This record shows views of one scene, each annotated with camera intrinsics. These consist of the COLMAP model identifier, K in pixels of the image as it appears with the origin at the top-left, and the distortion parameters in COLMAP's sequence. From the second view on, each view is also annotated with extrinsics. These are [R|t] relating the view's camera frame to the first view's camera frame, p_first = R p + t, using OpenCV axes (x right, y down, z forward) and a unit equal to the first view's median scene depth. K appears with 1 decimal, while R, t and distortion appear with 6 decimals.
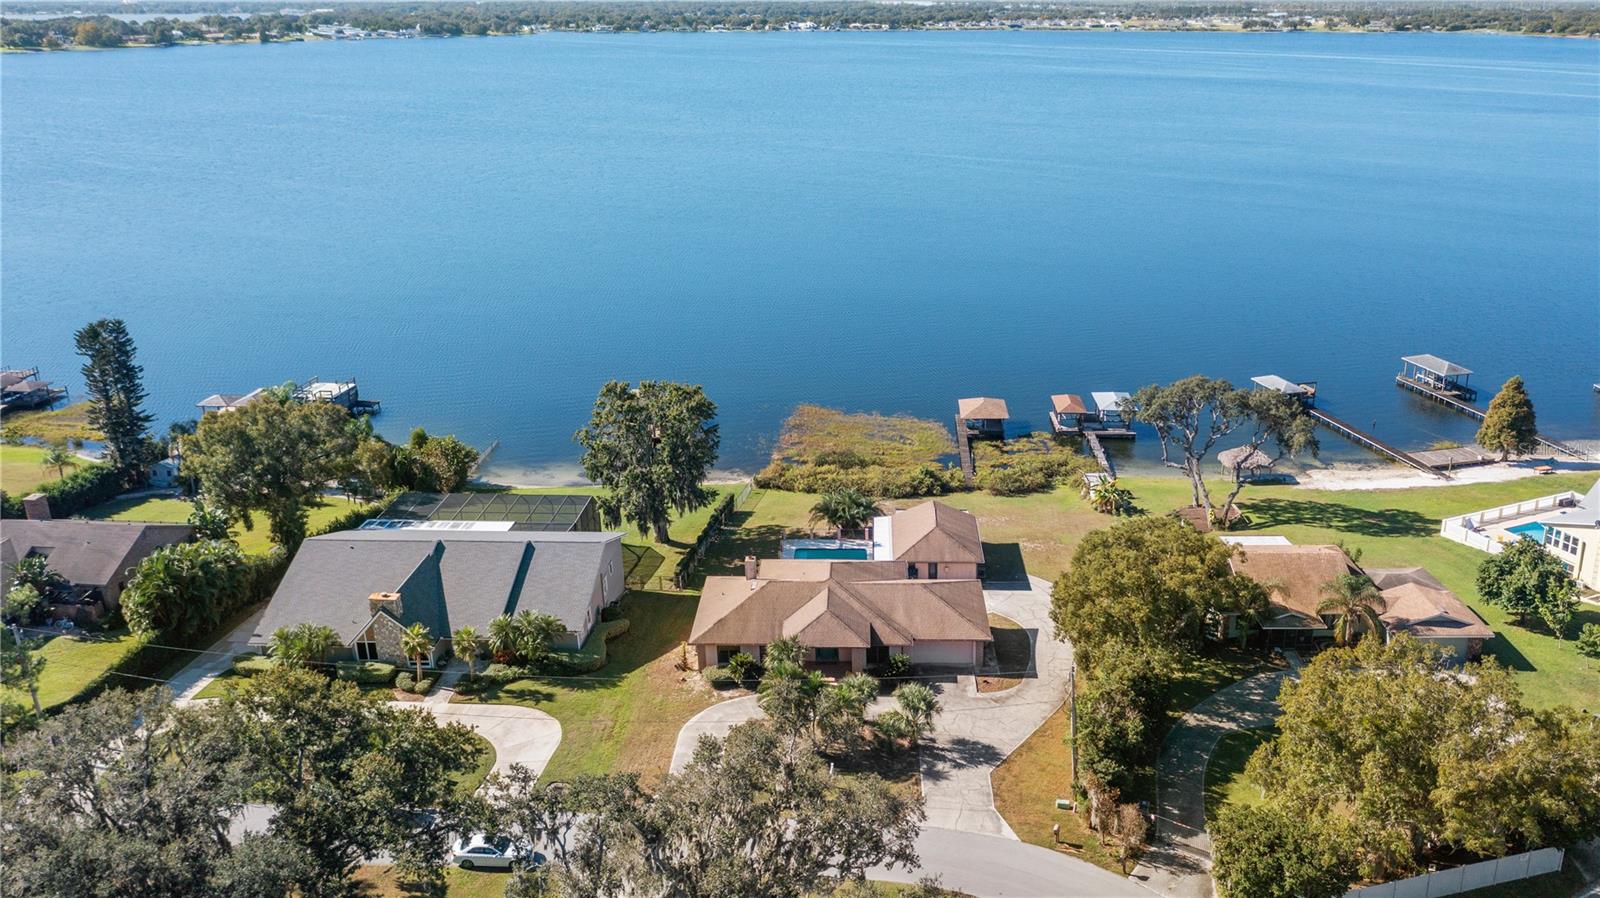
lens RADIAL K [[1254.4, 0, 850.8], [0, 1254.4, 499.9], [0, 0, 1]] dist [-0.013304, 0.009741]
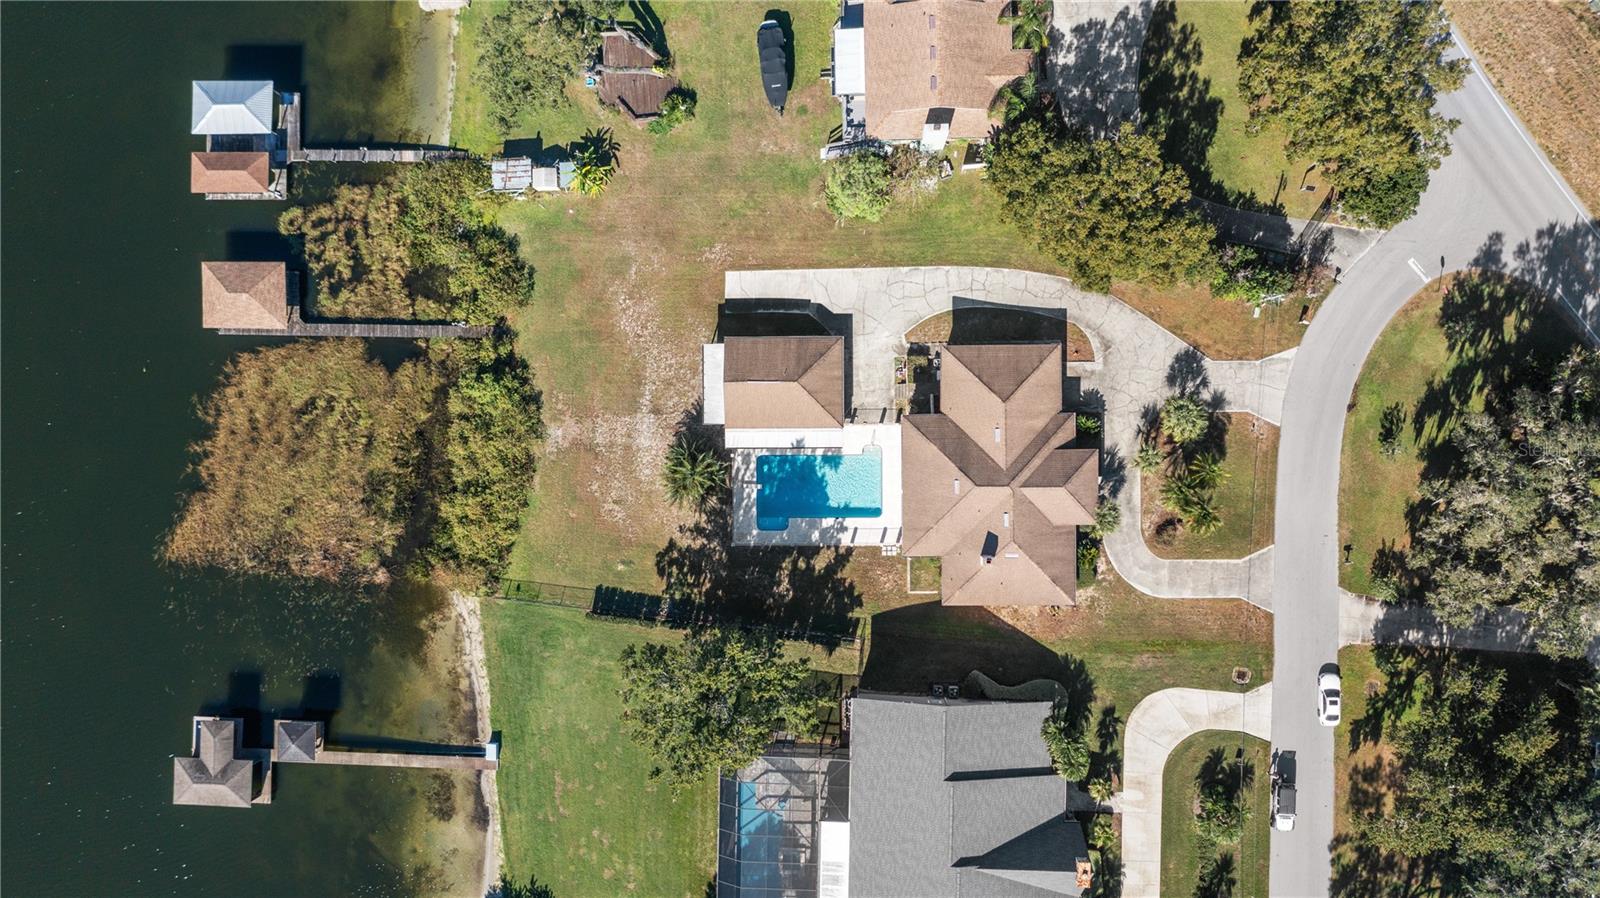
lens RADIAL K [[1287.6, 0, 798.0], [0, 1287.6, 444.1], [0, 0, 1]] dist [-0.009876, 0.000108]
pose [[-0.020018, -0.999769, 0.007788, 0.013691], [0.406733, -0.001027, 0.913546, -0.908836], [-0.913328, 0.021455, 0.406660, 0.622398]]
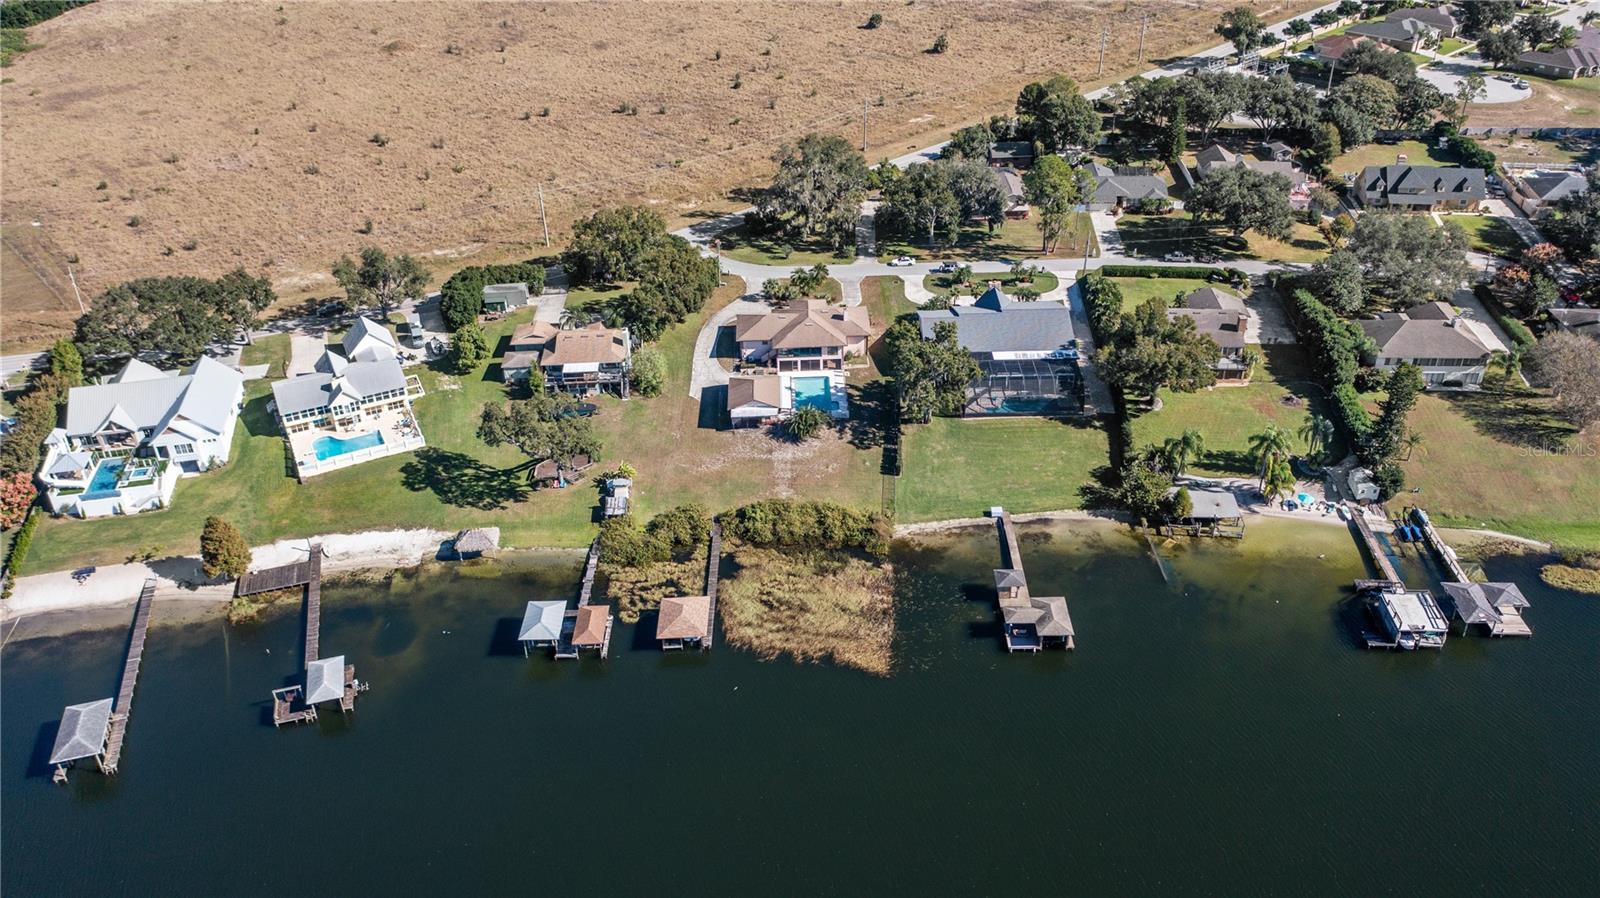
lens RADIAL K [[1263.4, 0, 800.0], [0, 1263.4, 449.0], [0, 0, 1]] dist [-0.009164, -0.005222]
pose [[-0.998628, 0.049559, -0.016890, 0.040654], [0.015975, 0.595603, 0.803120, -1.363115], [0.049862, 0.801749, -0.595578, 2.191565]]
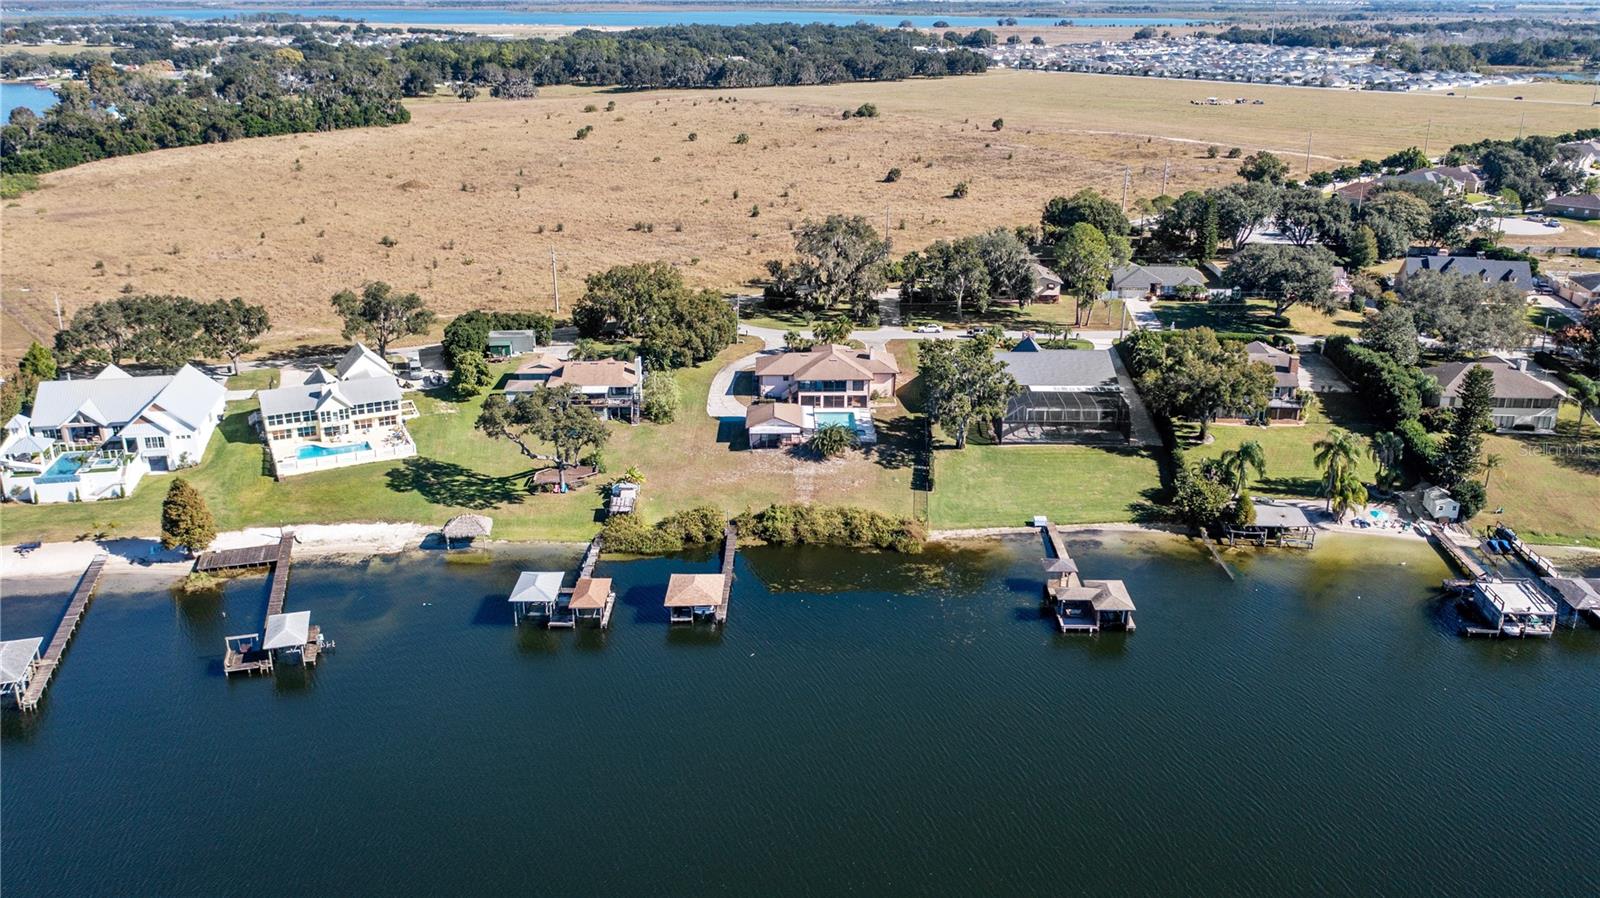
lens RADIAL K [[1316.0, 0, 799.5], [0, 1316.0, 453.0], [0, 0, 1]] dist [-0.007911, -0.009185]
pose [[-0.999503, 0.016958, -0.026592, 0.085130], [-0.004992, 0.747459, 0.664289, -1.089014], [0.031142, 0.664092, -0.747002, 2.387648]]
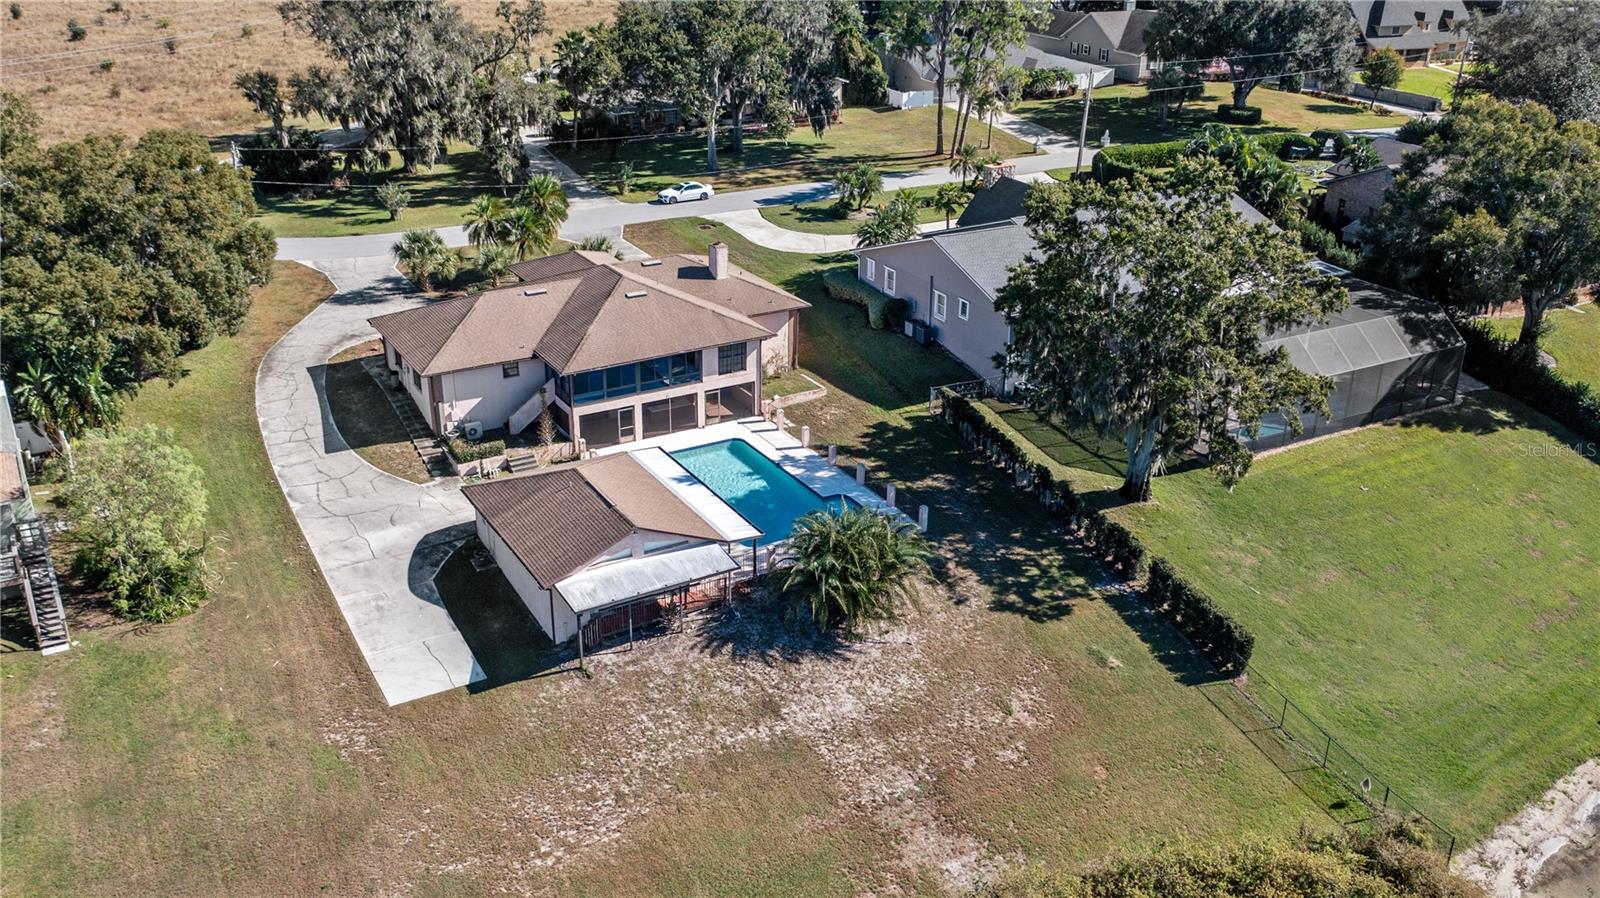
lens RADIAL K [[1372.5, 0, 800.0], [0, 1372.5, 449.0], [0, 0, 1]] dist [-0.011656, -0.005540]
pose [[-0.854112, 0.208759, -0.476353, 0.250479], [-0.198235, 0.716093, 0.669264, -0.360874], [0.480828, 0.666056, -0.570240, 1.381690]]
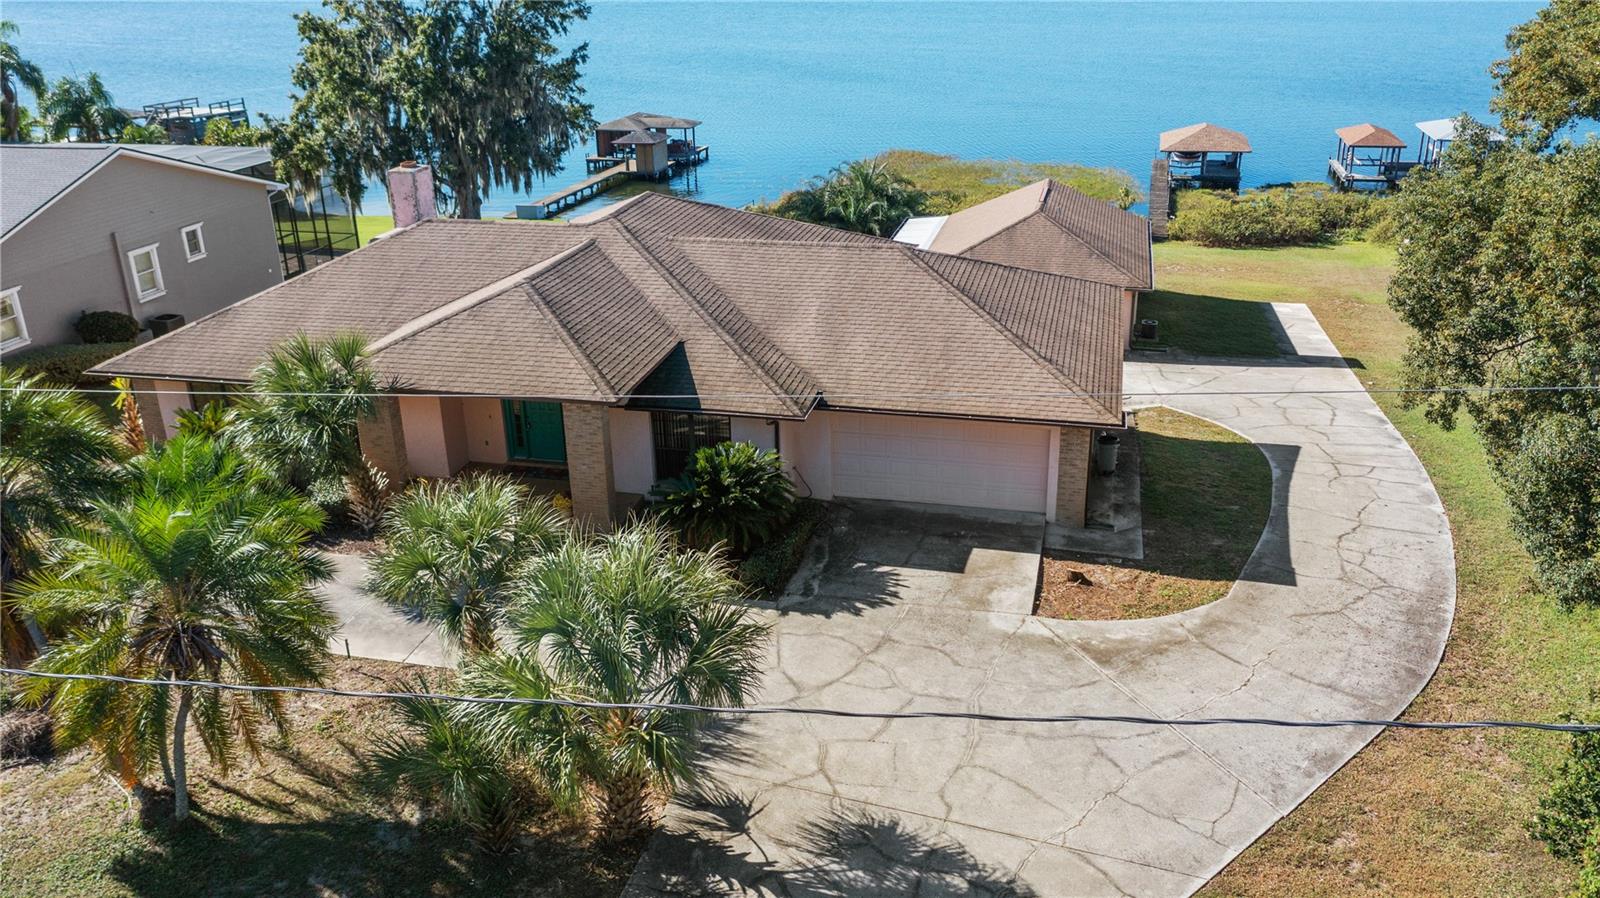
lens RADIAL K [[1275.2, 0, 784.9], [0, 1275.2, 425.4], [0, 0, 1]] dist [-0.012938, 0.001172]
pose [[0.972898, 0.064402, -0.222087, 0.087756], [-0.066634, 0.997774, -0.002561, 0.099236], [0.221428, 0.017290, 0.975023, 0.615144]]
